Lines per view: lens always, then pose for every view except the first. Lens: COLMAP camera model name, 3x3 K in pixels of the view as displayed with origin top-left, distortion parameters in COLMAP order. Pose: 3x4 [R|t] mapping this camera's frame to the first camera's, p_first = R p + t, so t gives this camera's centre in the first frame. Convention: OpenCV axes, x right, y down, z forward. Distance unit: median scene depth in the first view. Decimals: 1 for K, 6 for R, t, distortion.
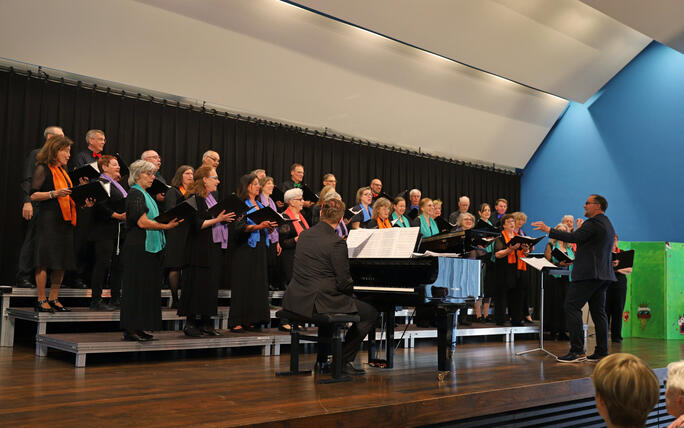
lens RADIAL K [[711.4, 0, 342.0], [0, 711.4, 214.0], [0, 0, 1]] dist [0.004461, 0.001767]
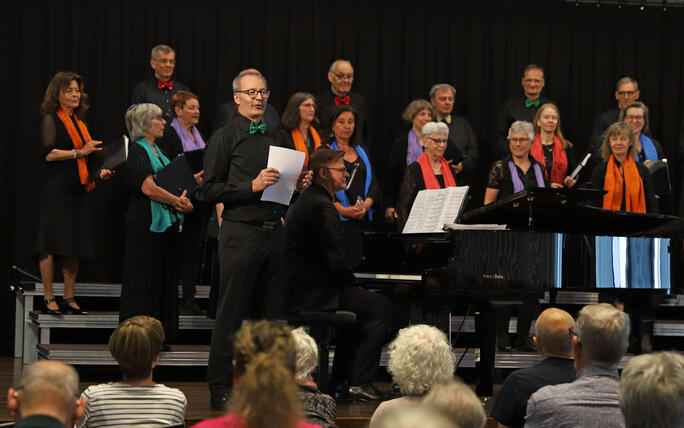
lens RADIAL K [[1716.5, 0, 342.0], [0, 1716.5, 214.0], [0, 0, 1]] dist [0.396728, 0.248005]
pose [[0.888216, -0.022942, -0.458853, 0.669622], [0.046054, 0.998168, 0.039241, -0.021887], [0.457112, -0.055987, 0.887645, -0.444901]]
